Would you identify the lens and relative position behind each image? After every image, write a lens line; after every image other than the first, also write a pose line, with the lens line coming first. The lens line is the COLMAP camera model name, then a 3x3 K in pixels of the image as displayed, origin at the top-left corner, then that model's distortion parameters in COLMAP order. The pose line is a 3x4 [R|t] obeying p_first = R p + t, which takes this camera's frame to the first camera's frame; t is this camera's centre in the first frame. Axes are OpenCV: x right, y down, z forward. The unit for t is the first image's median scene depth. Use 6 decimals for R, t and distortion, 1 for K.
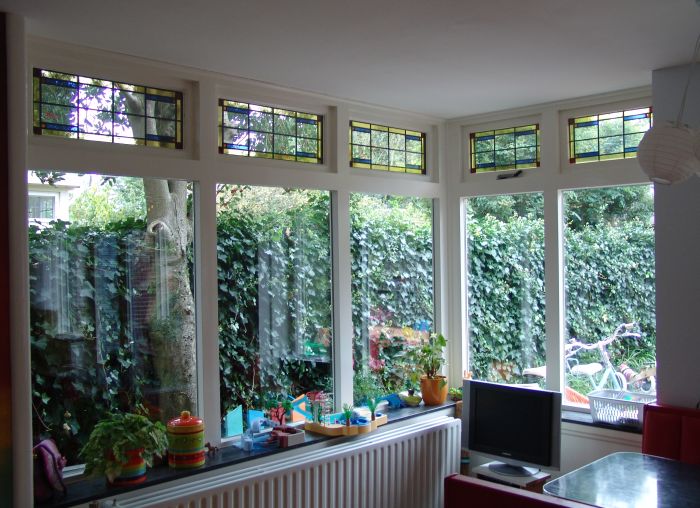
lens RADIAL K [[815.3, 0, 350.0], [0, 815.3, 254.0], [0, 0, 1]] dist [0.750566, -0.000096]
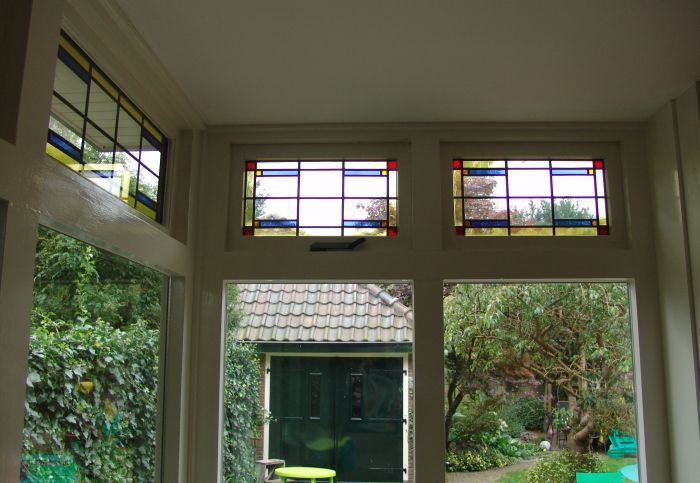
lens RADIAL K [[637.7, 0, 350.0], [0, 637.7, 241.5], [0, 0, 1]] dist [-0.052287, -0.004983]
pose [[0.771772, 0.132609, 0.621918, -0.031085], [-0.017418, 0.982056, -0.187784, -0.013757], [-0.635660, 0.134094, 0.760233, 0.439167]]
